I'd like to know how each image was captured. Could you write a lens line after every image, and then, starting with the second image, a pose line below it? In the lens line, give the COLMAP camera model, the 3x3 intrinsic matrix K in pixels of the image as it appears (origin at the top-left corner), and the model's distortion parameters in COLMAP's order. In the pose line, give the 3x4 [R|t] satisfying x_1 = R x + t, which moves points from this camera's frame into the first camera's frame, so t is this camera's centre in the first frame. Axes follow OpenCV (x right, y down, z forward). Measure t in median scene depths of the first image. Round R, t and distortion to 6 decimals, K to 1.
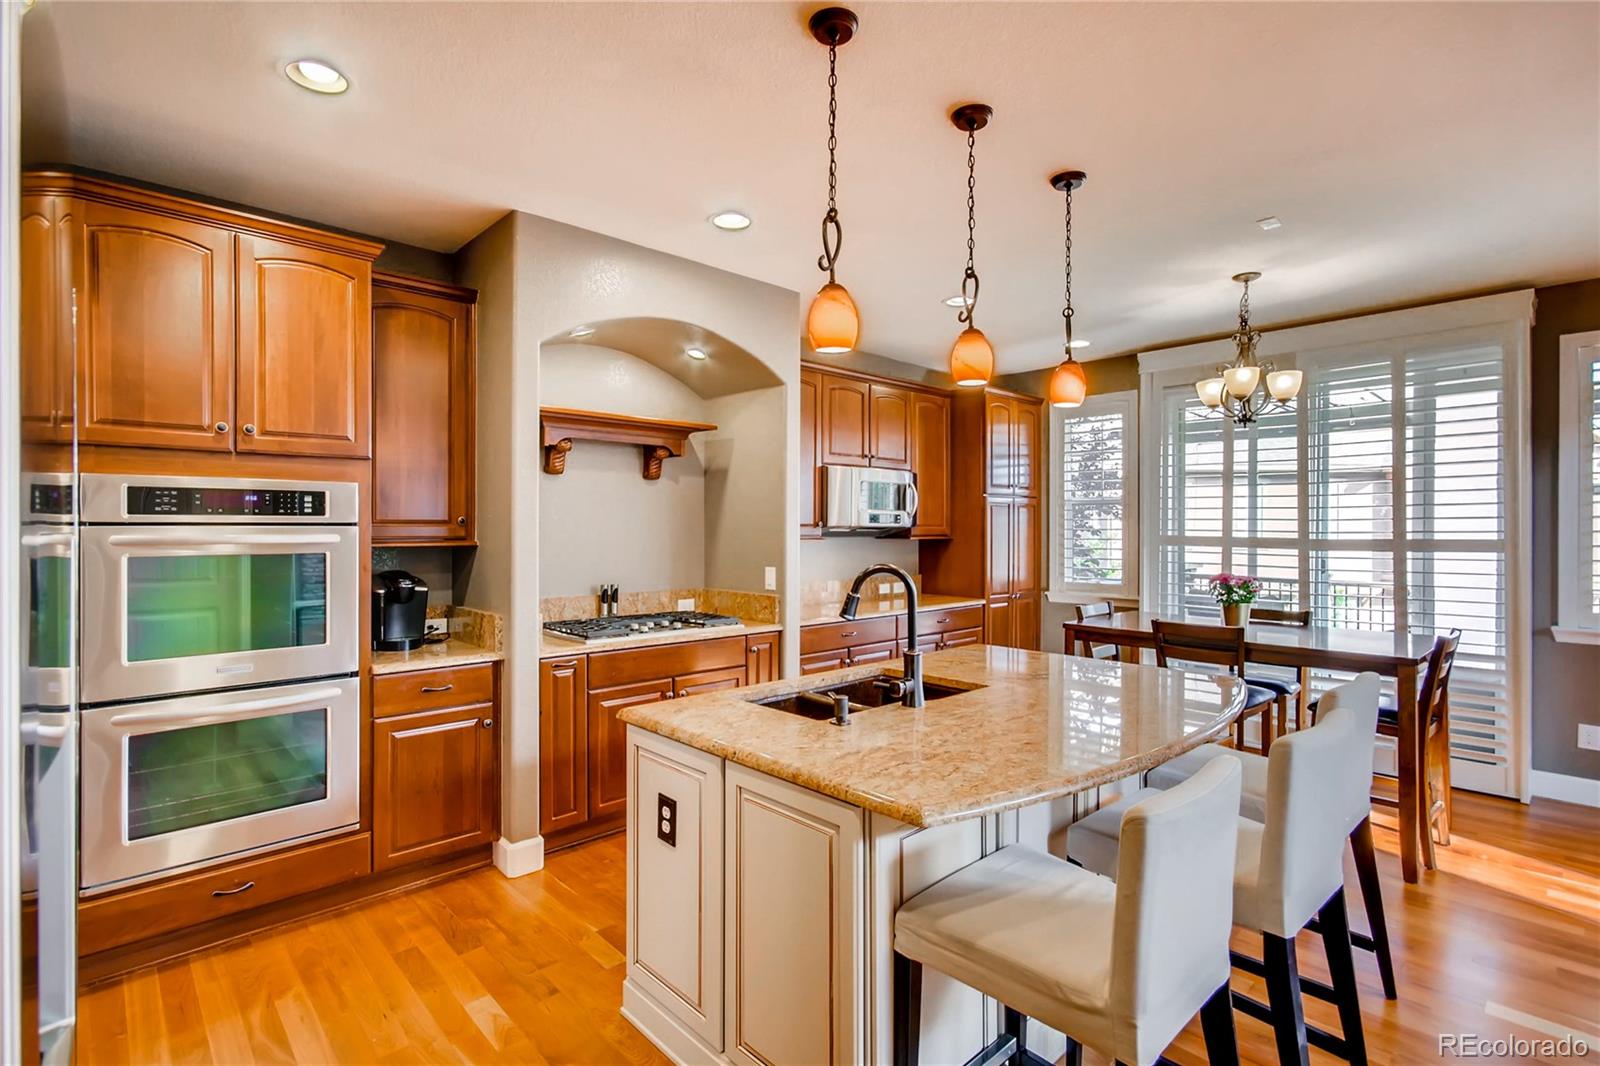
lens RADIAL K [[776.4, 0, 800.0], [0, 776.4, 533.0], [0, 0, 1]] dist [-0.000364, 0.000017]
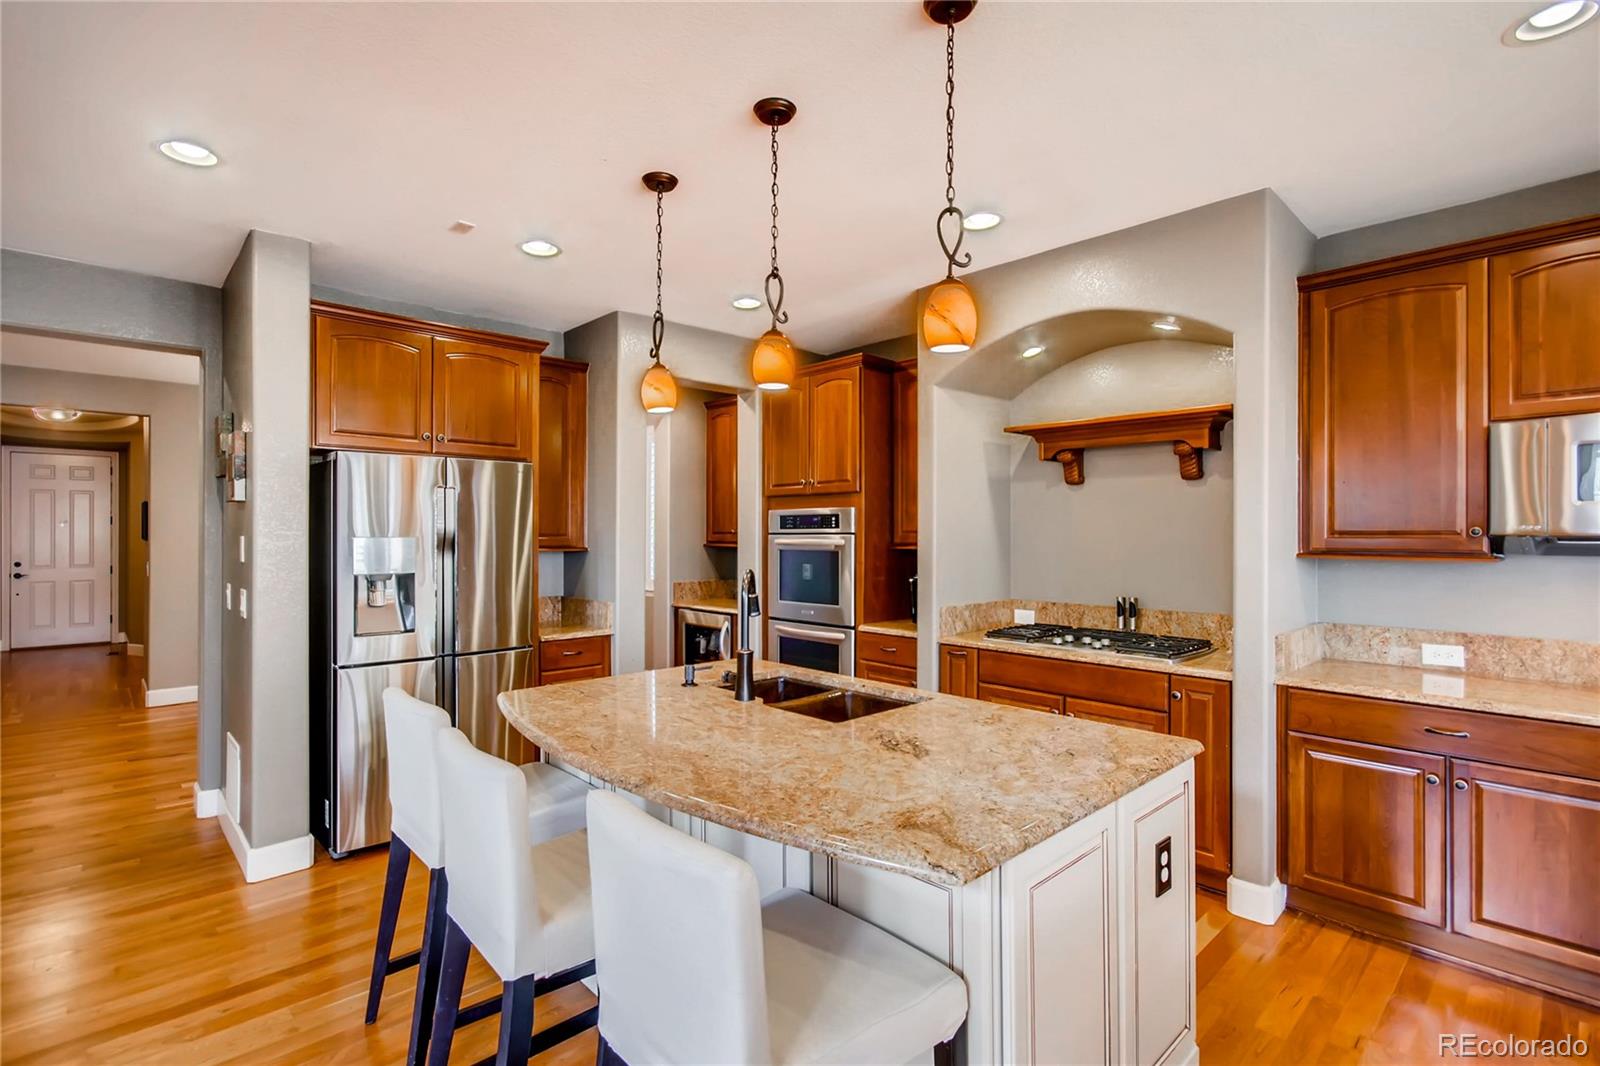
lens RADIAL K [[766.7, 0, 788.0], [0, 766.7, 526.6], [0, 0, 1]] dist [-0.017564, 0.000259]
pose [[0.031526, -0.008377, -0.999468, 1.019770], [-0.010374, 0.999908, -0.008708, -0.011225], [0.999449, 0.010643, 0.031436, 0.842779]]
